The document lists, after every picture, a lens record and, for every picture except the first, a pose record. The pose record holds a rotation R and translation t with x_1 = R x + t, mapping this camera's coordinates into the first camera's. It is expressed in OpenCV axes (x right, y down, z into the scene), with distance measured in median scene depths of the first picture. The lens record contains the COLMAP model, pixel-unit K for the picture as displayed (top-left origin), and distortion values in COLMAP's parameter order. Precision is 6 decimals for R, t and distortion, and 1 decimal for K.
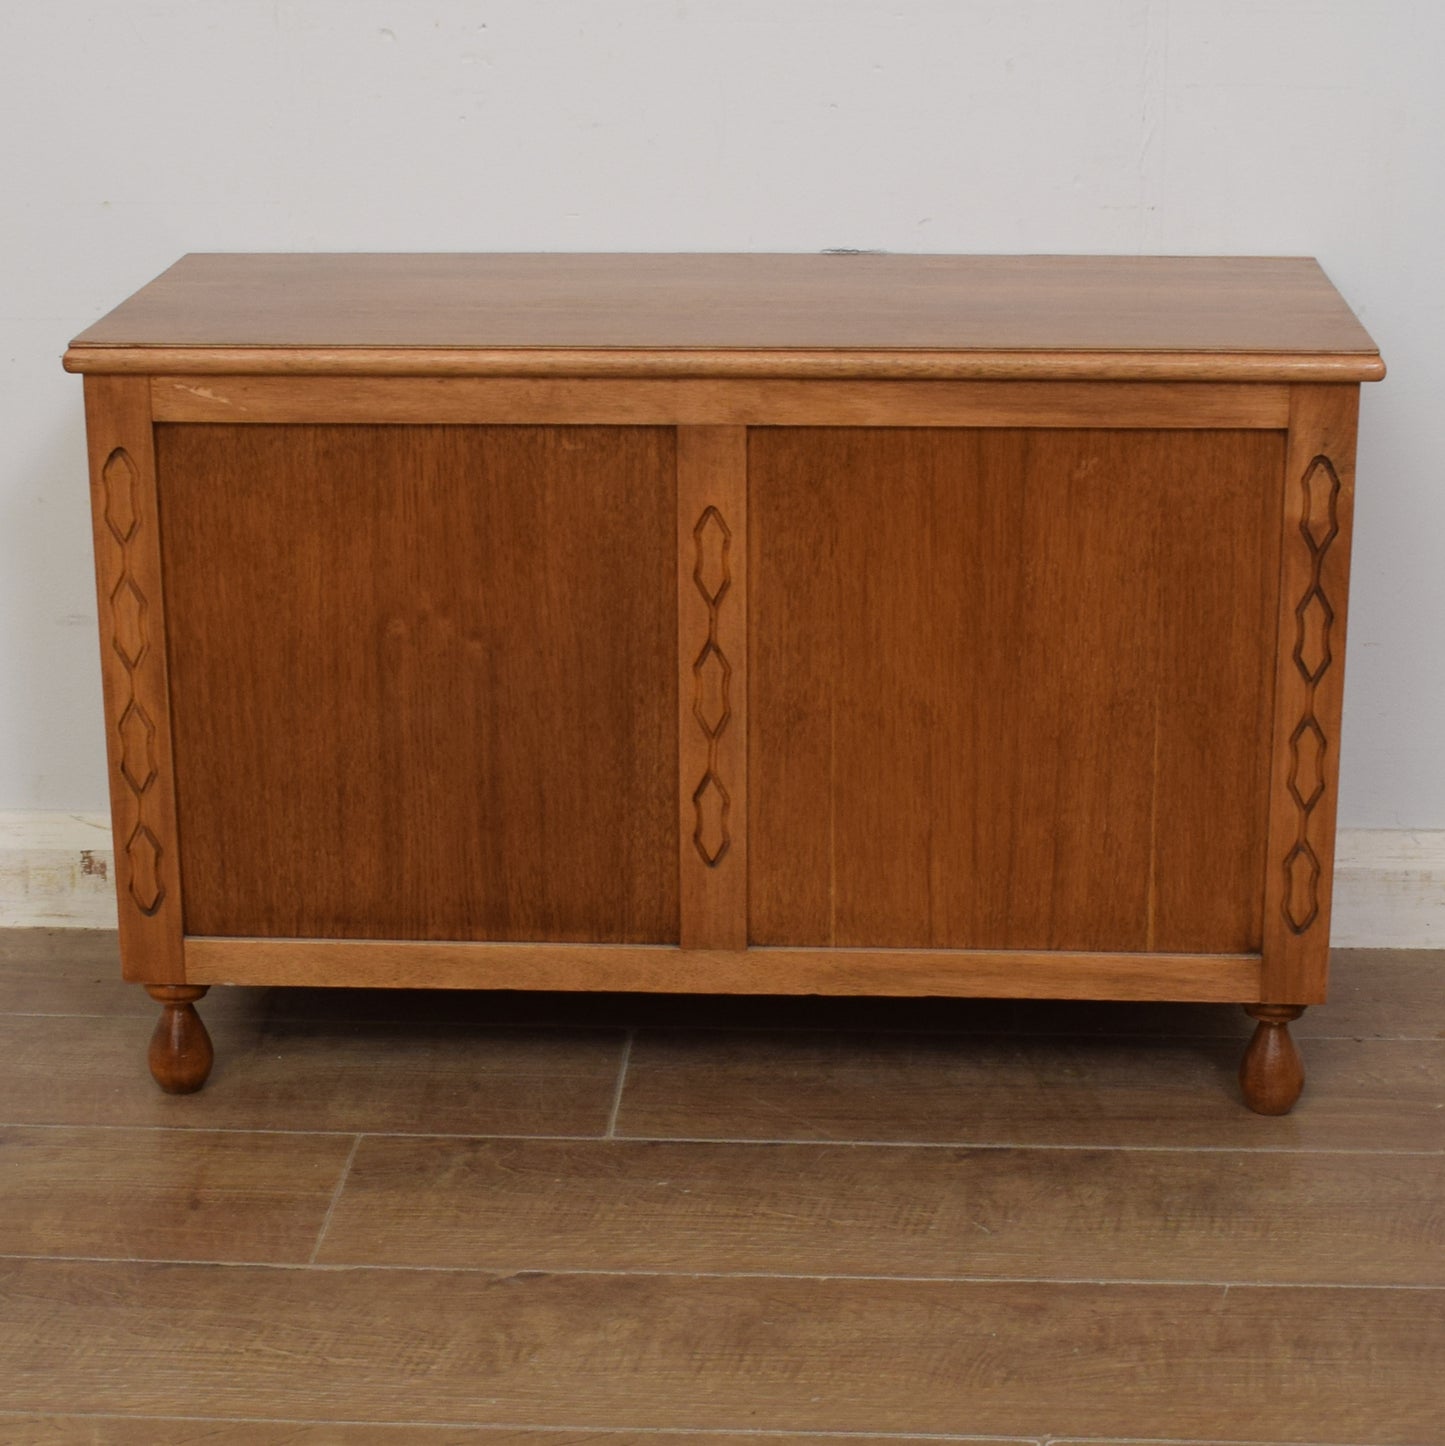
lens RADIAL K [[3107.5, 0, 687.6], [0, 3107.5, 745.1], [0, 0, 1]] dist [-0.079410, 0.000000]
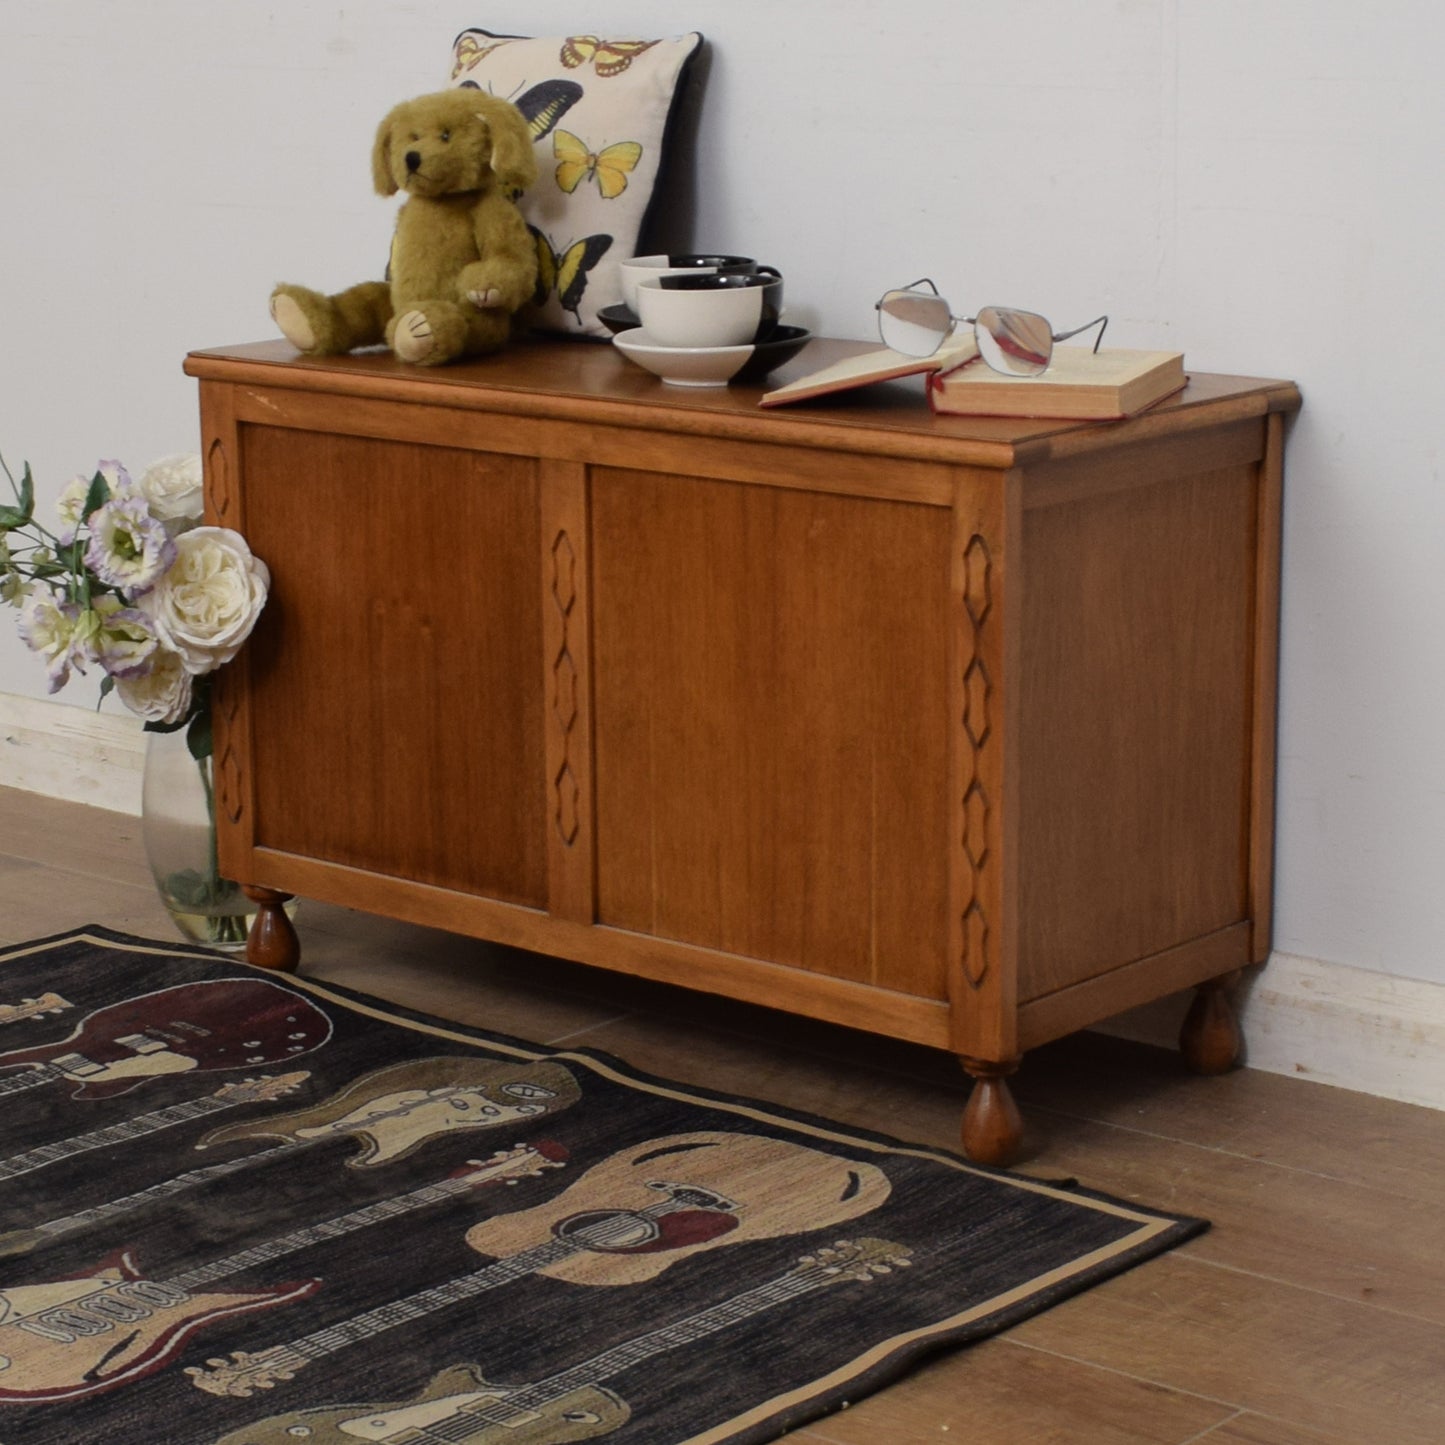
lens RADIAL K [[3584.5, 0, 803.3], [0, 3584.5, 824.3], [0, 0, 1]] dist [-0.036945, 0.000000]
pose [[0.812698, 0.145606, -0.564199, 0.855819], [-0.177112, 0.984190, -0.001125, 0.017620], [0.555115, 0.100841, 0.825638, -0.053337]]
